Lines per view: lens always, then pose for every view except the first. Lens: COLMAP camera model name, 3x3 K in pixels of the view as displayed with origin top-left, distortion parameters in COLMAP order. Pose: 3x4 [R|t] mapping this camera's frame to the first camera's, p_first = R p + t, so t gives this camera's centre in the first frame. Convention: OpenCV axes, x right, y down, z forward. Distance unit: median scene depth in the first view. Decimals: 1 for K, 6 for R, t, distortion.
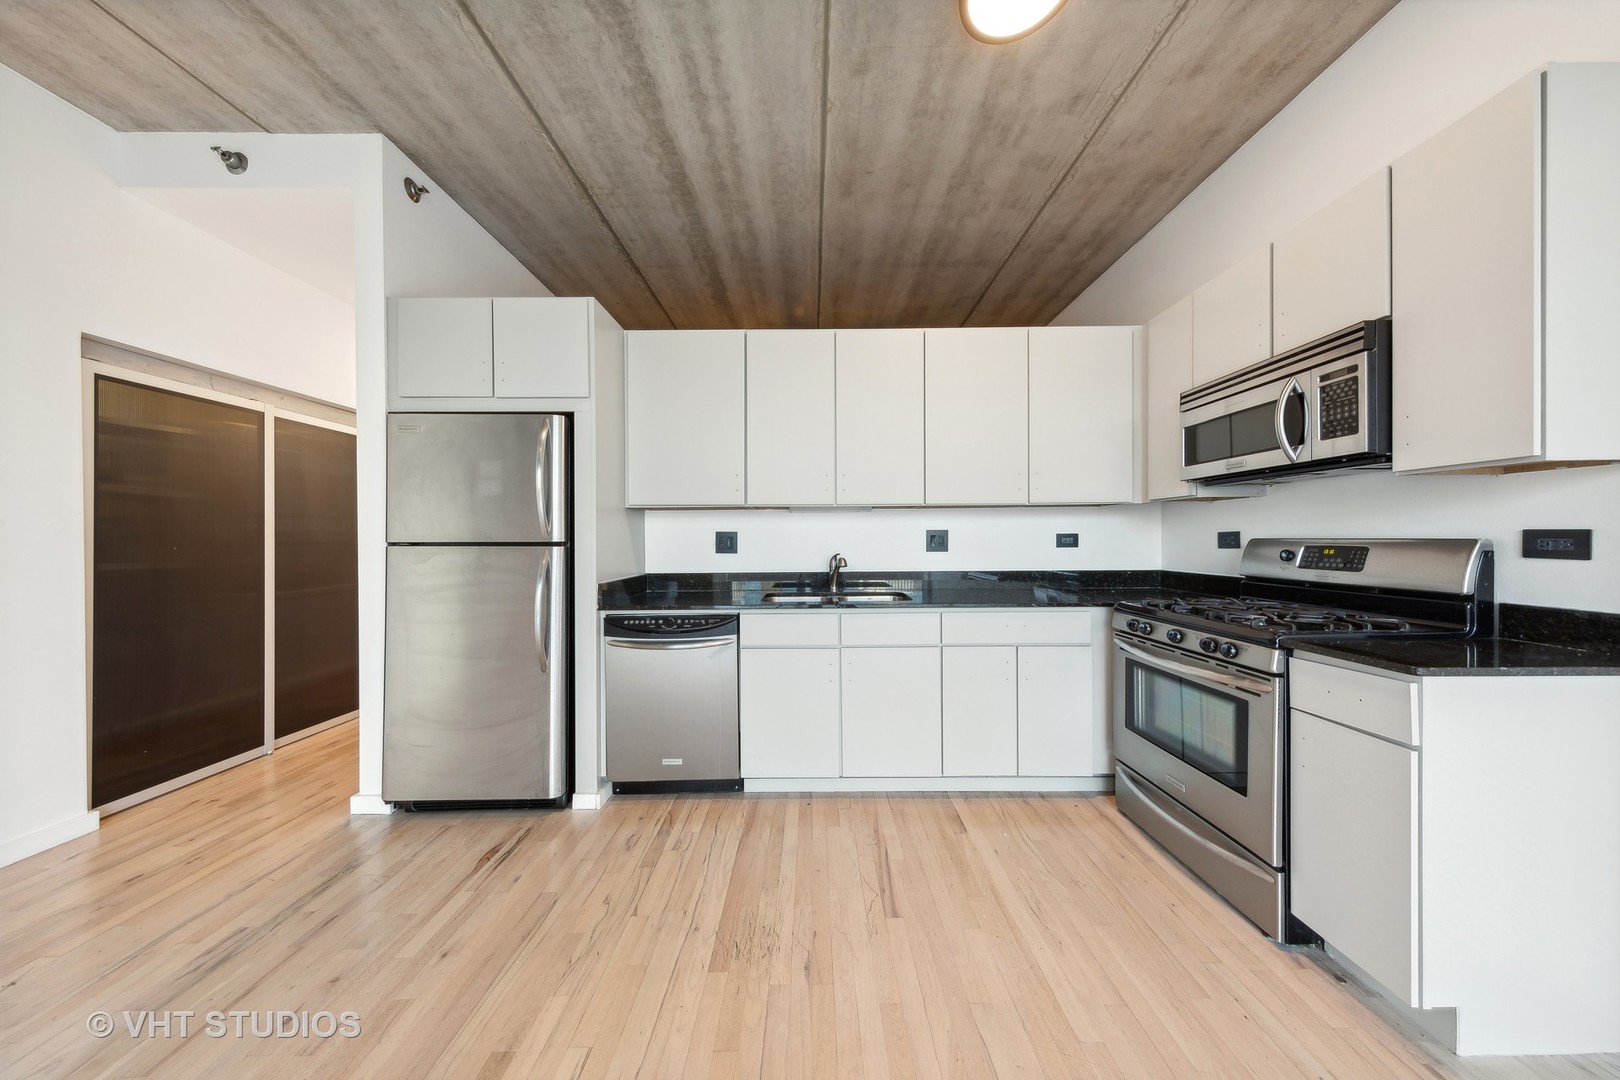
lens RADIAL K [[504.8, 0, 813.9], [0, 504.8, 539.8], [0, 0, 1]] dist [0.005568, -0.000132]
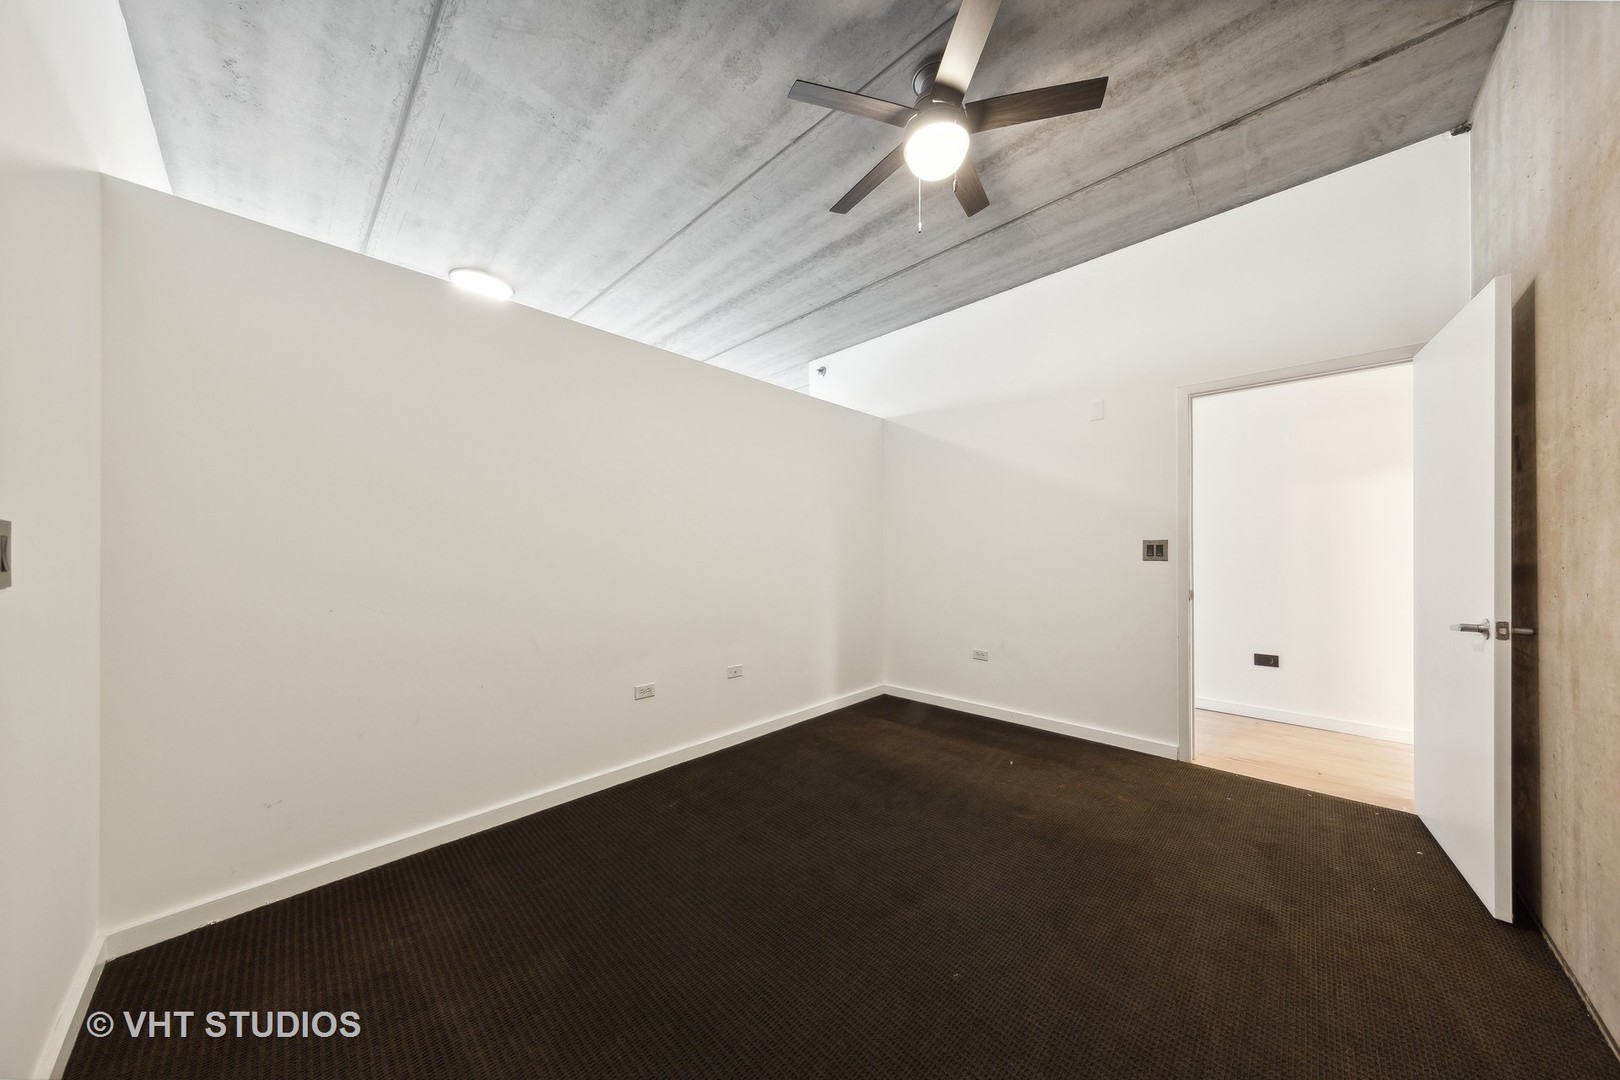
lens RADIAL K [[499.9, 0, 793.6], [0, 499.9, 546.6], [0, 0, 1]] dist [0.005898, -0.000022]
pose [[-0.707720, -0.001435, -0.706492, 0.709698], [-0.001561, 0.999999, -0.000467, -0.010576], [0.706492, 0.000772, -0.707721, 2.480762]]
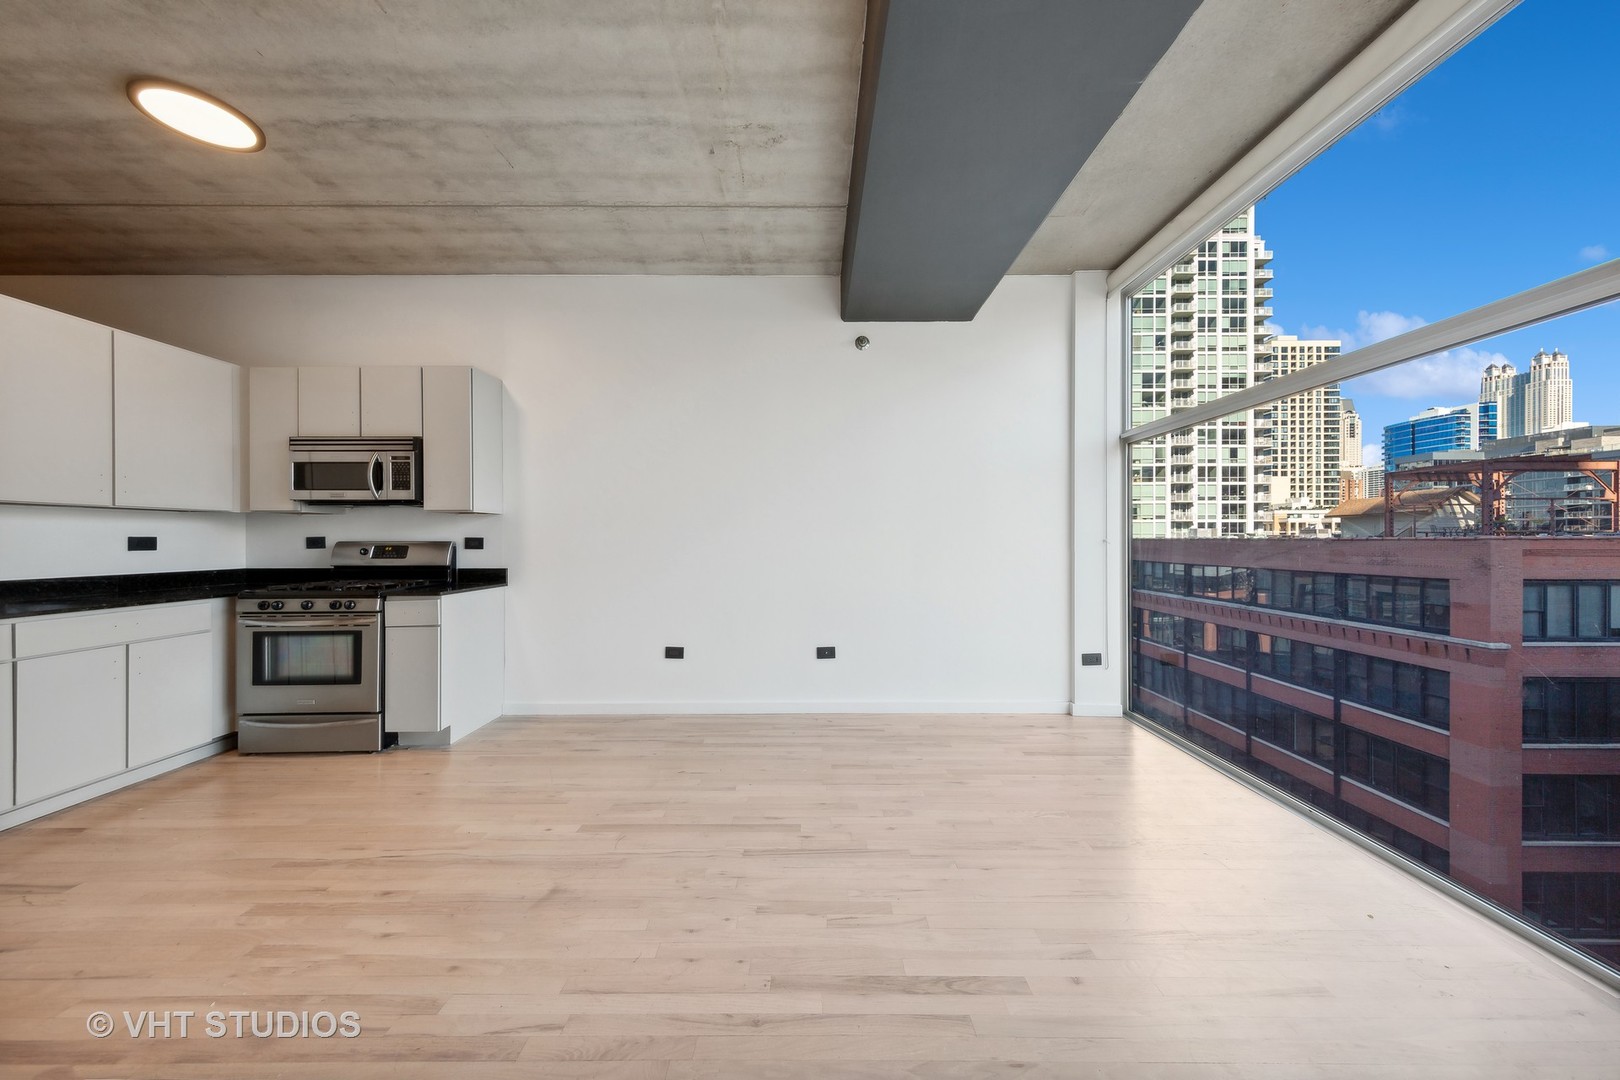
lens RADIAL K [[518.3, 0, 819.1], [0, 518.3, 541.3], [0, 0, 1]] dist [0.006592, -0.000126]
pose [[-0.009290, 0.003875, 0.999949, -0.709082], [0.007351, 0.999966, -0.003807, 0.013099], [-0.999930, 0.007316, -0.009318, -0.428920]]
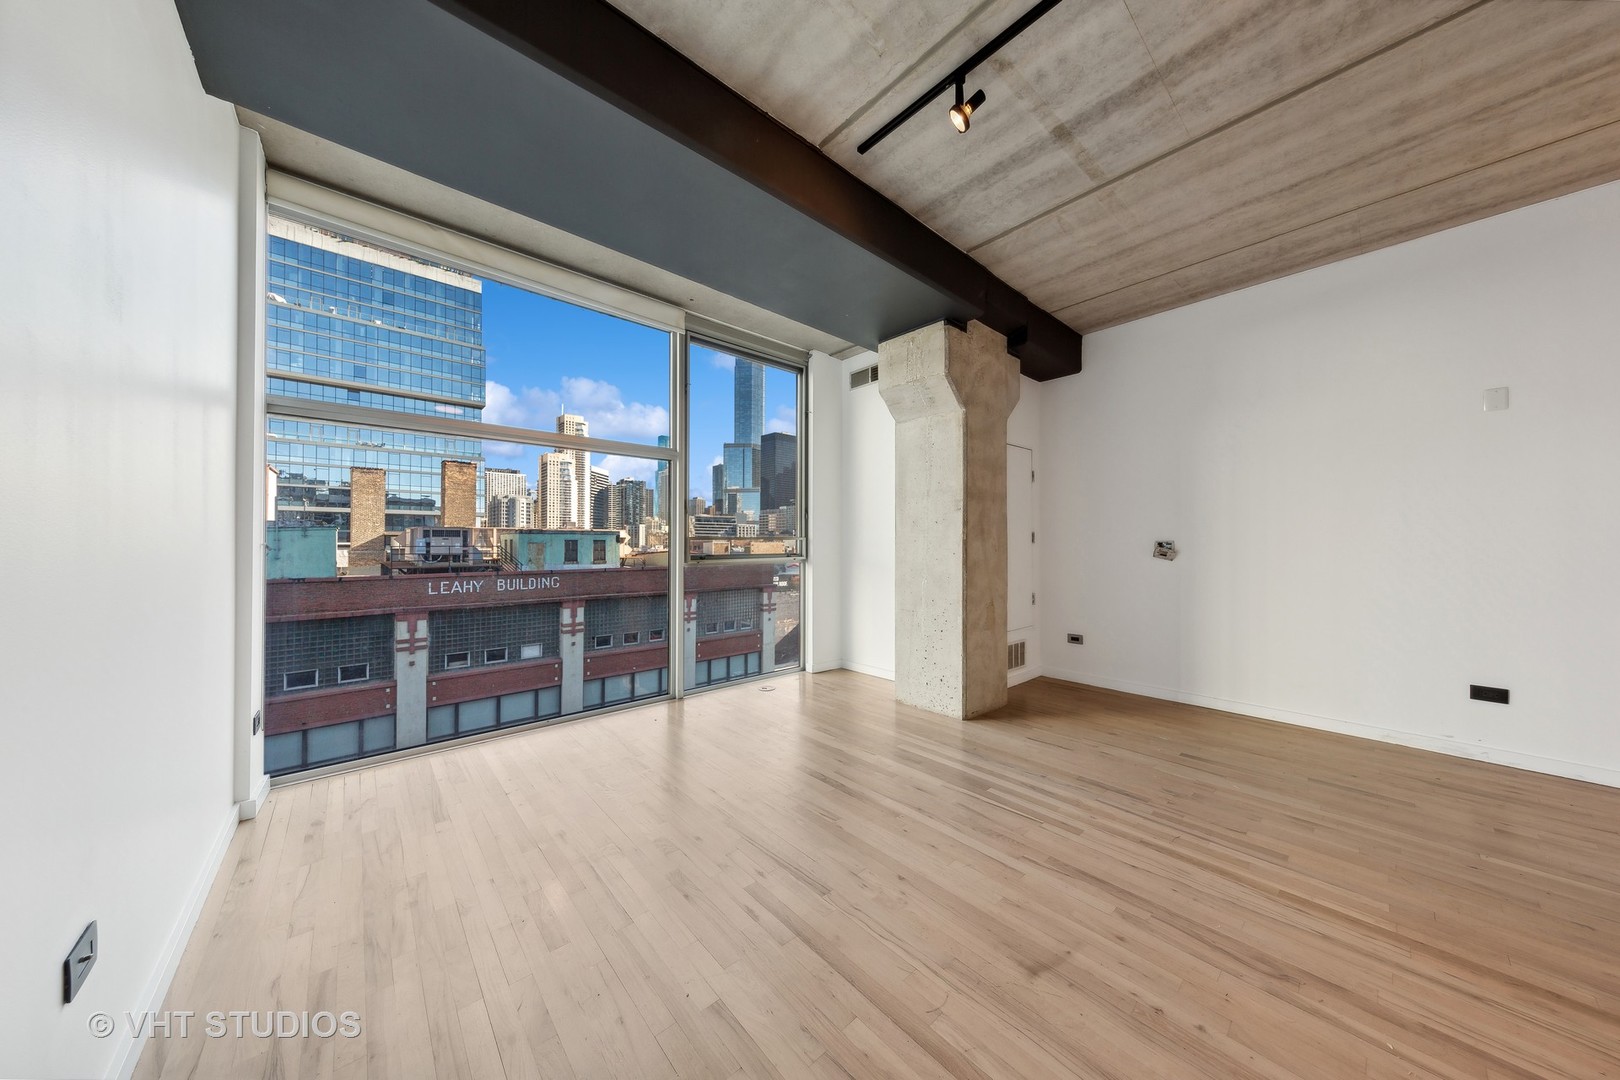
lens RADIAL K [[504.8, 0, 813.9], [0, 504.8, 539.8], [0, 0, 1]] dist [0.005568, -0.000132]
pose [[-0.750195, -0.000516, -0.661217, 0.738111], [-0.001236, 0.999999, 0.000622, 0.000307], [0.661216, 0.001284, -0.750195, 0.277472]]
